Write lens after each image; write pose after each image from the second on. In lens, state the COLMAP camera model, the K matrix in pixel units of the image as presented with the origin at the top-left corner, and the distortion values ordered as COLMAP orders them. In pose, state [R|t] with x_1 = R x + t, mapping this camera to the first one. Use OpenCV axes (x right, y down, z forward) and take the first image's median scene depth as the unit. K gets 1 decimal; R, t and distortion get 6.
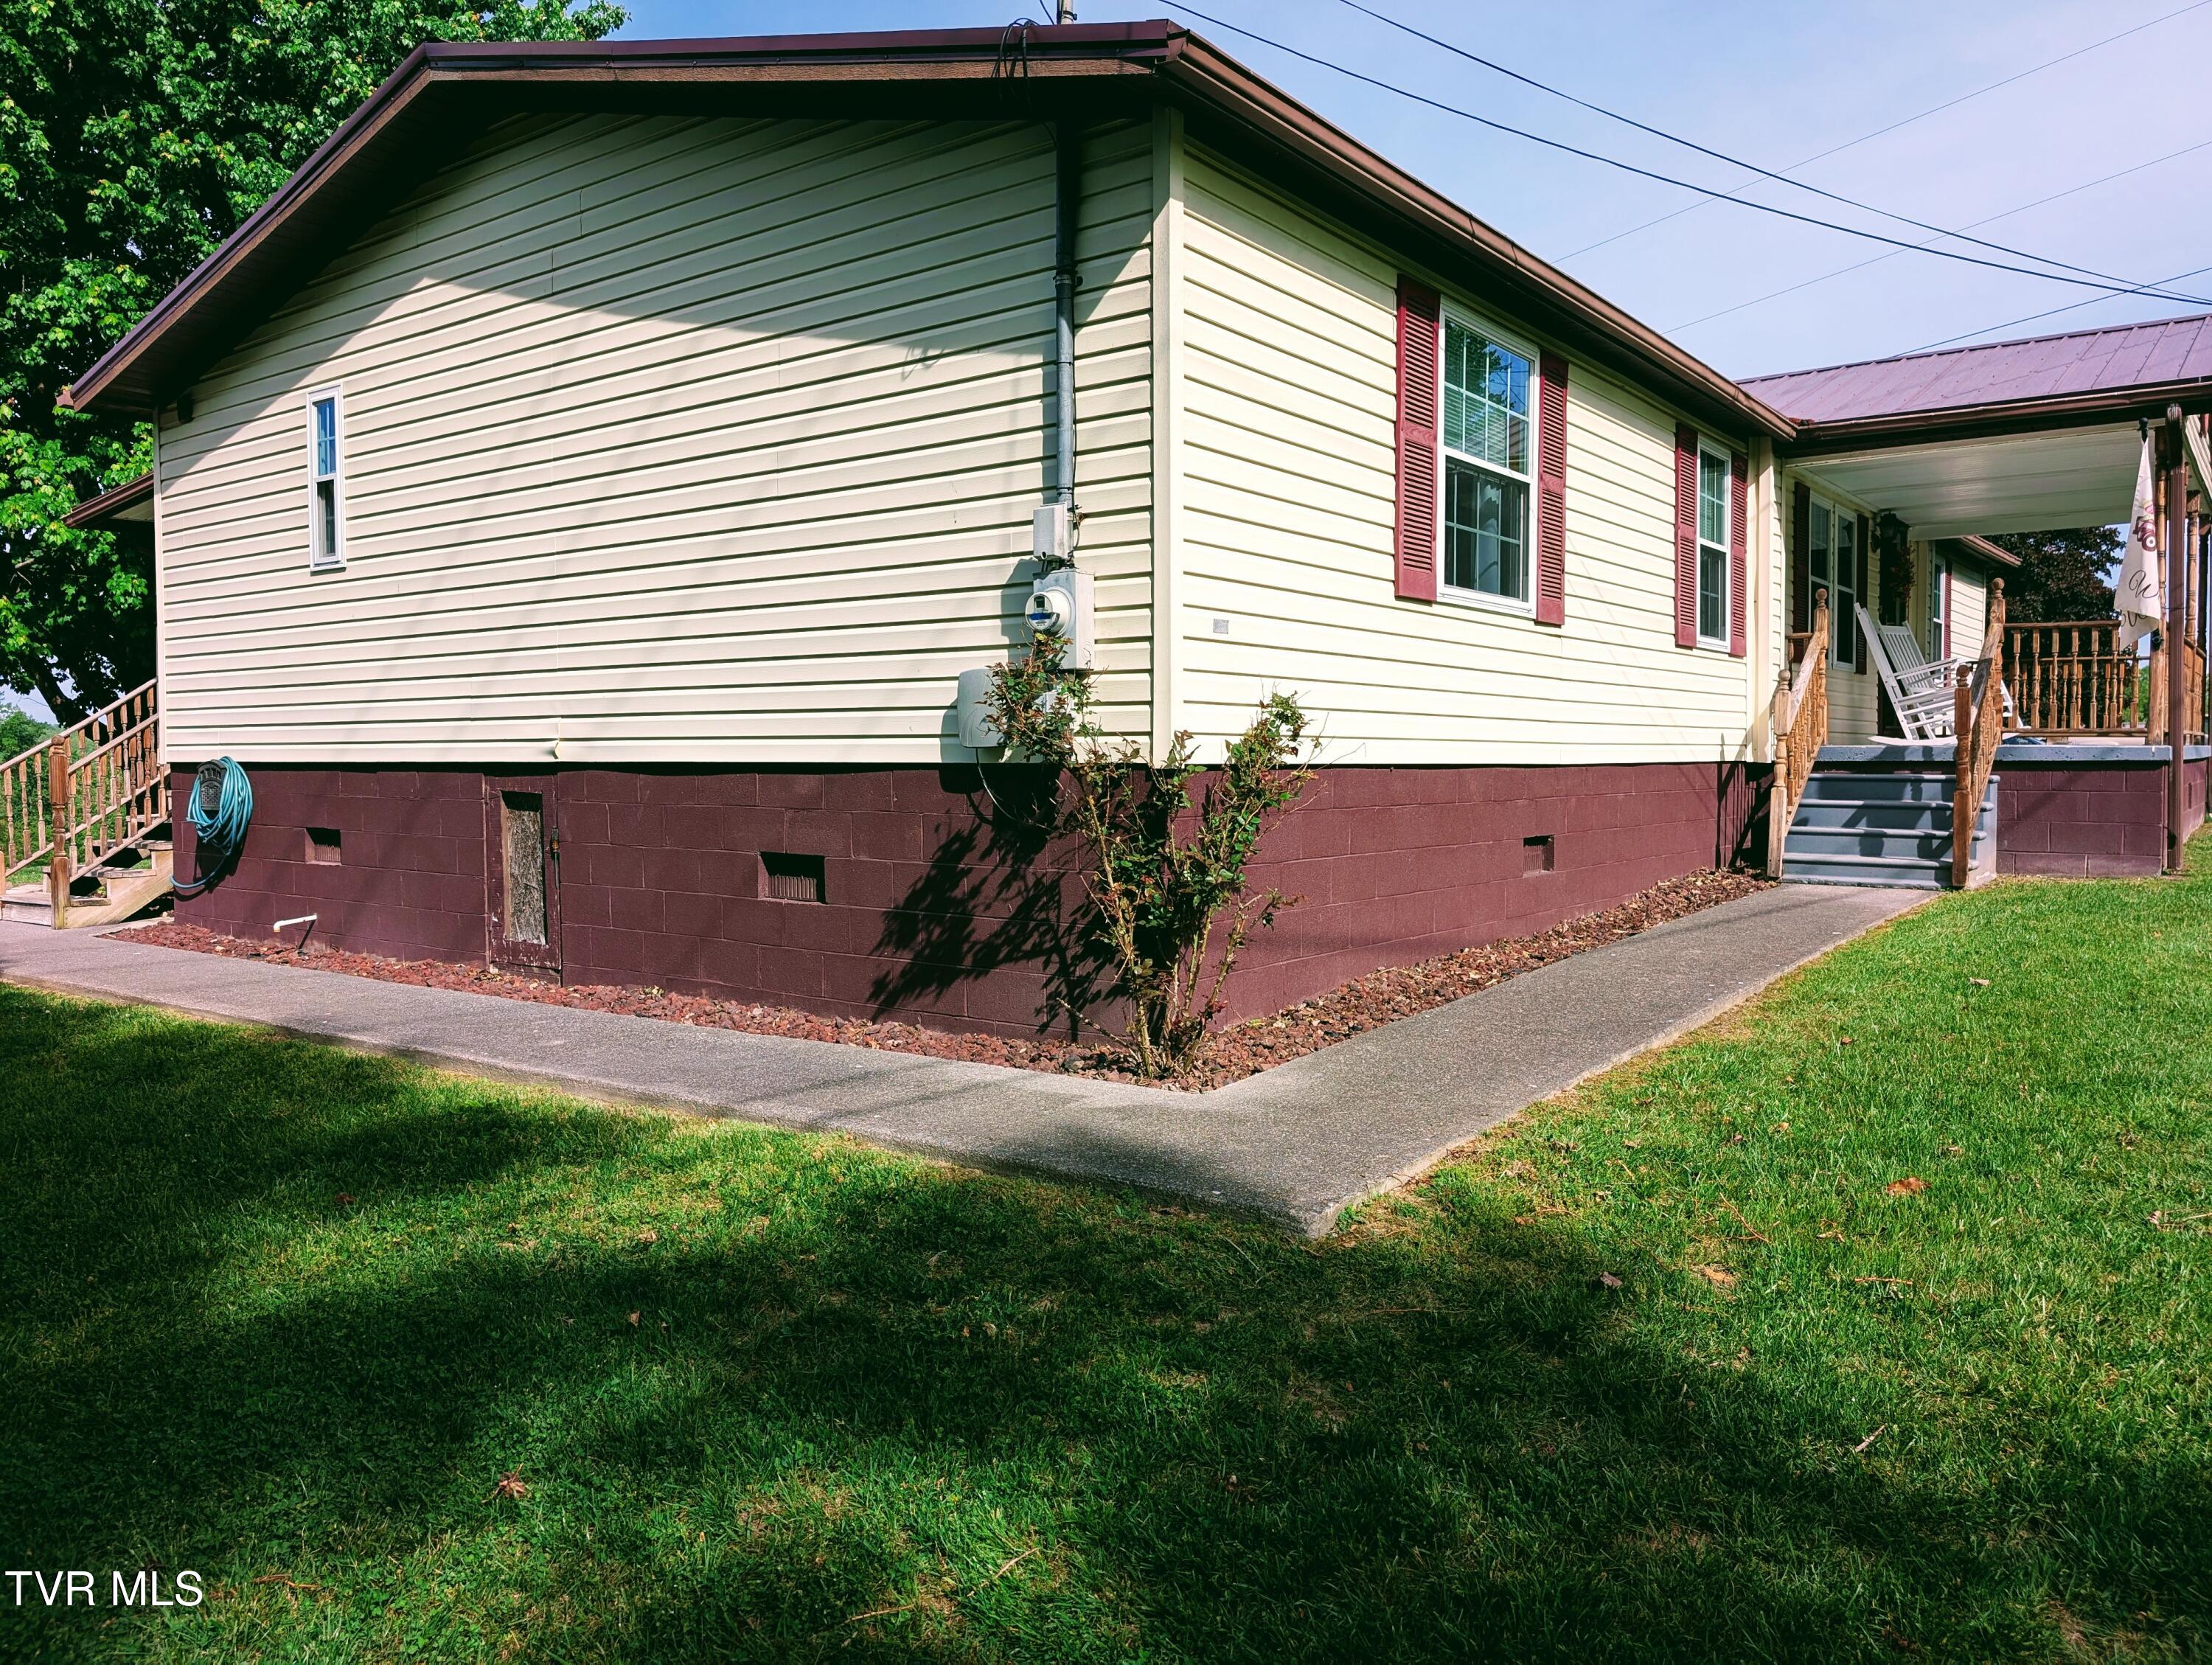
lens RADIAL K [[1570.4, 0, 1098.6], [0, 1570.4, 780.7], [0, 0, 1]] dist [0.068294, -0.000139]
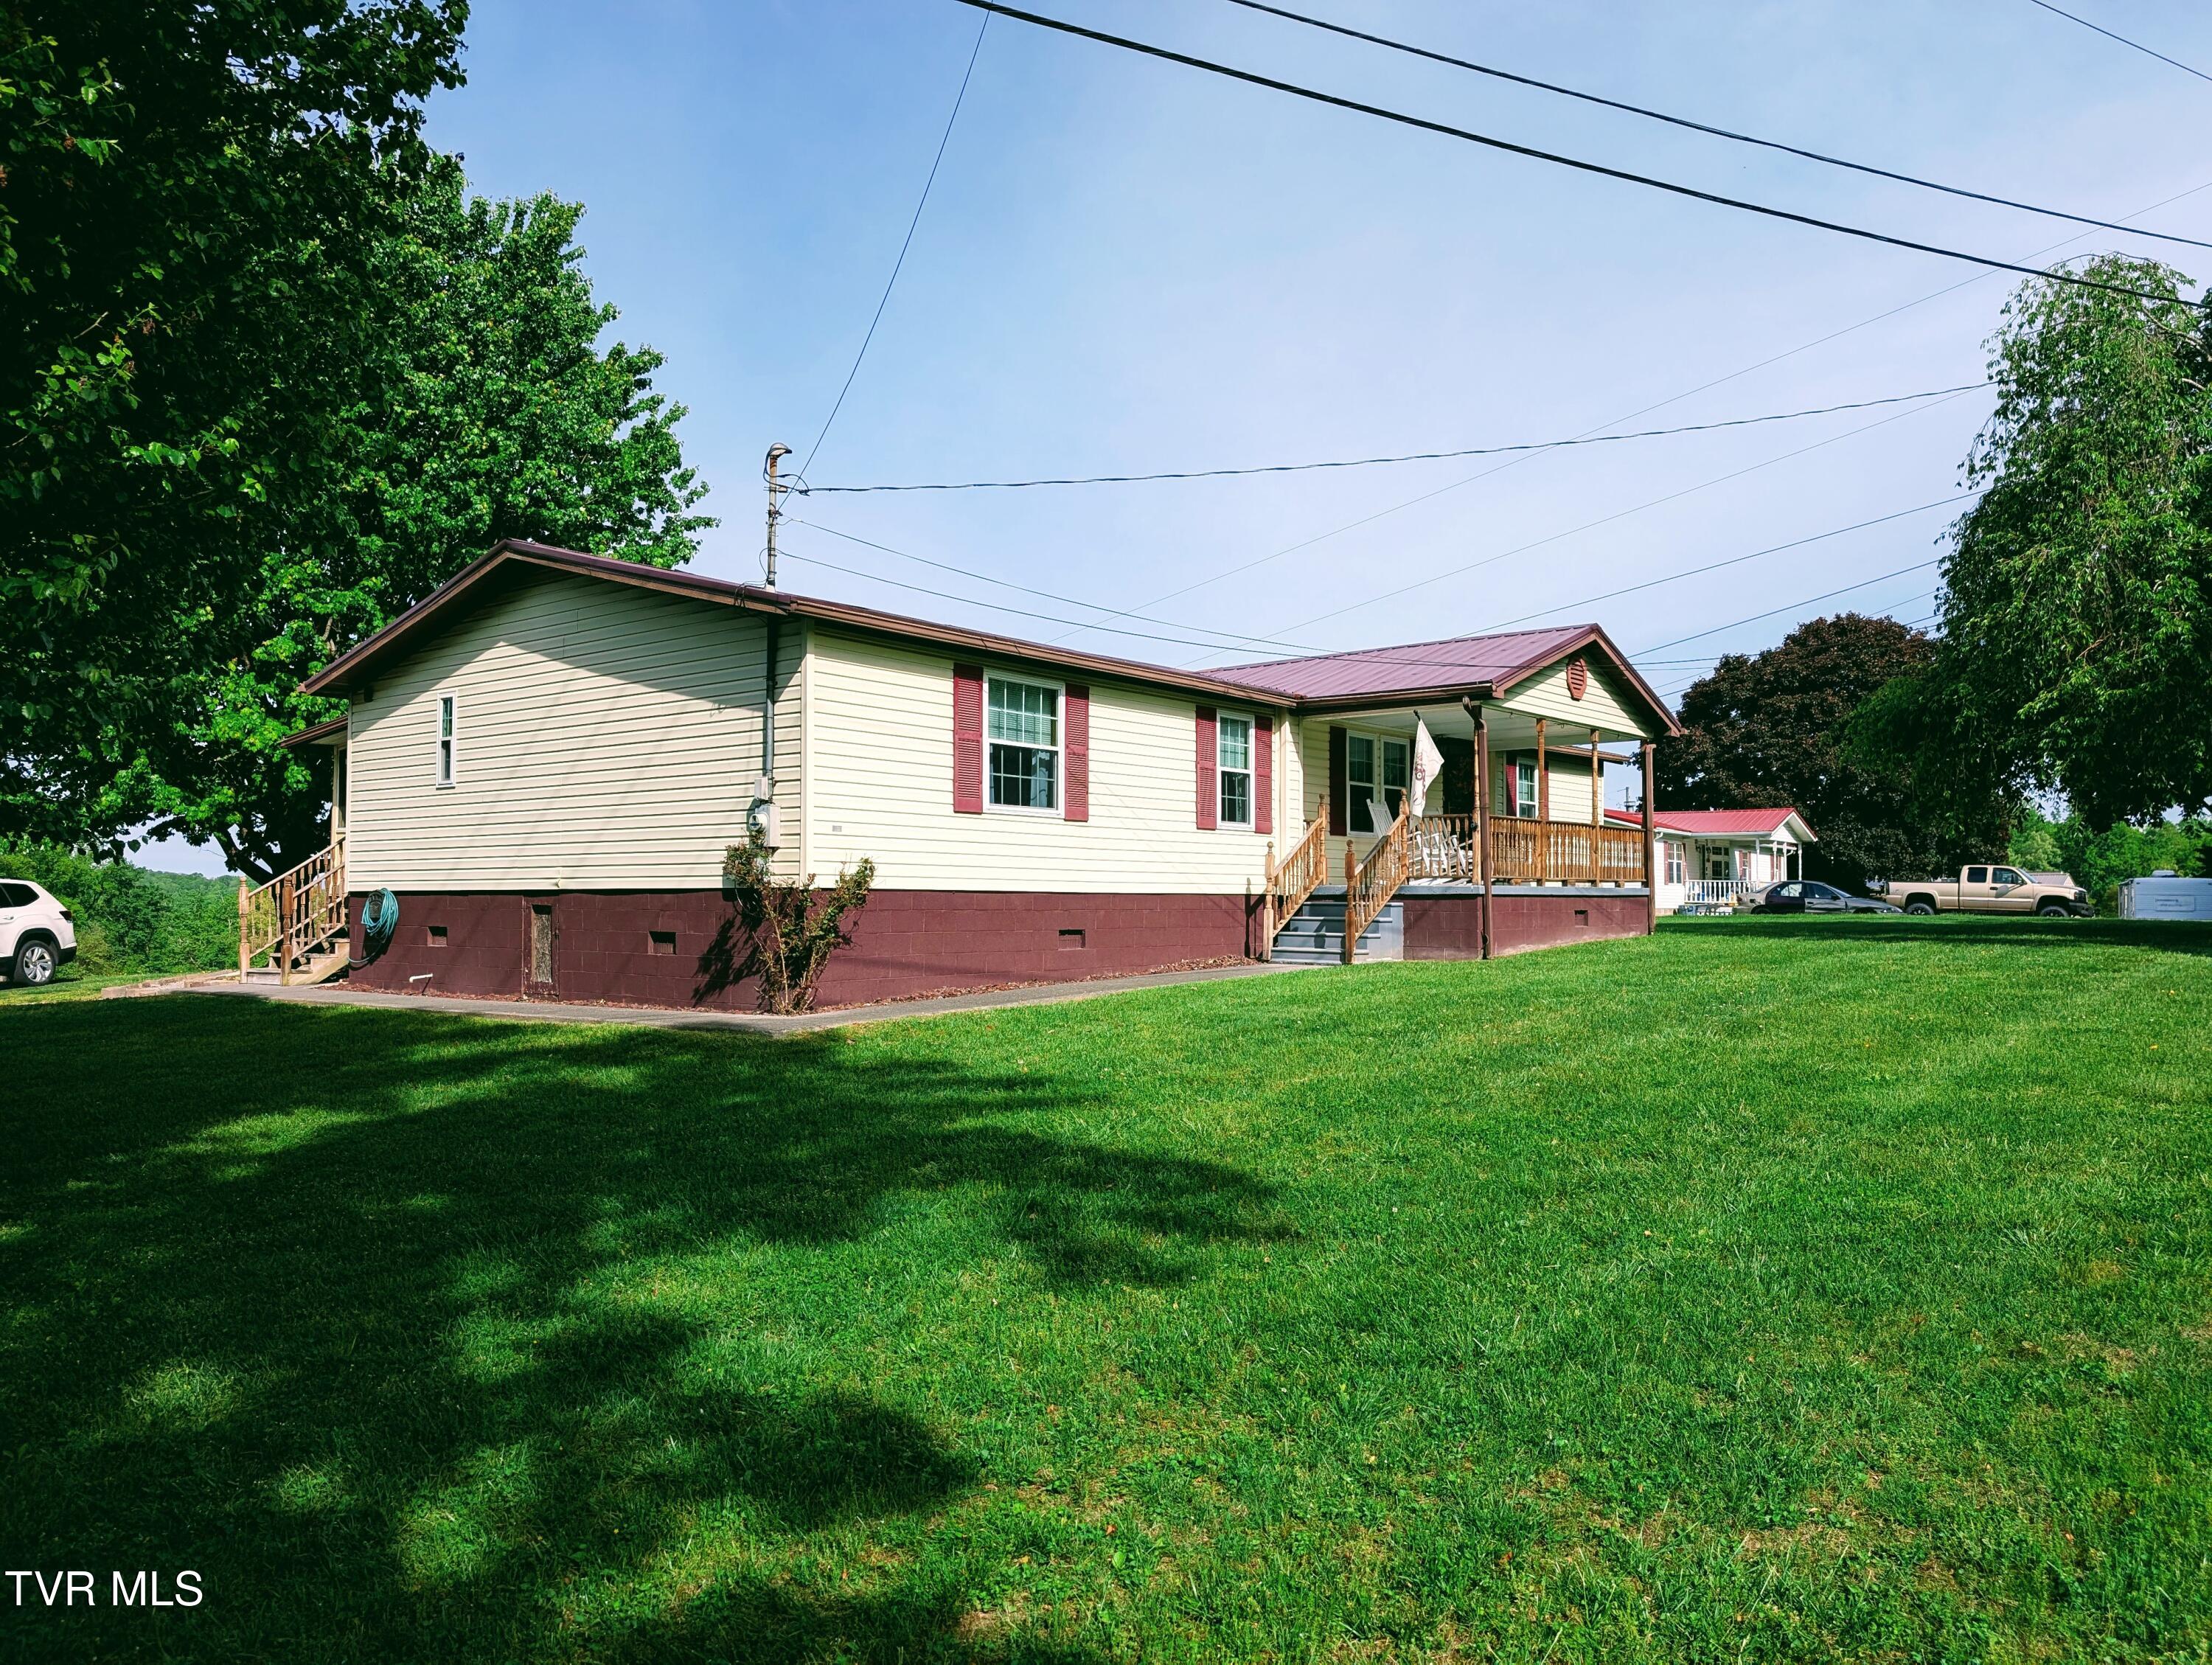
lens RADIAL K [[1519.5, 0, 1106.0], [0, 1519.5, 832.5], [0, 0, 1]] dist [0.150287, -0.000173]
pose [[0.999244, 0.003191, -0.038744, 0.456128], [-0.005499, 0.998207, -0.059605, 0.031780], [0.038485, 0.059773, 0.997470, -0.998037]]
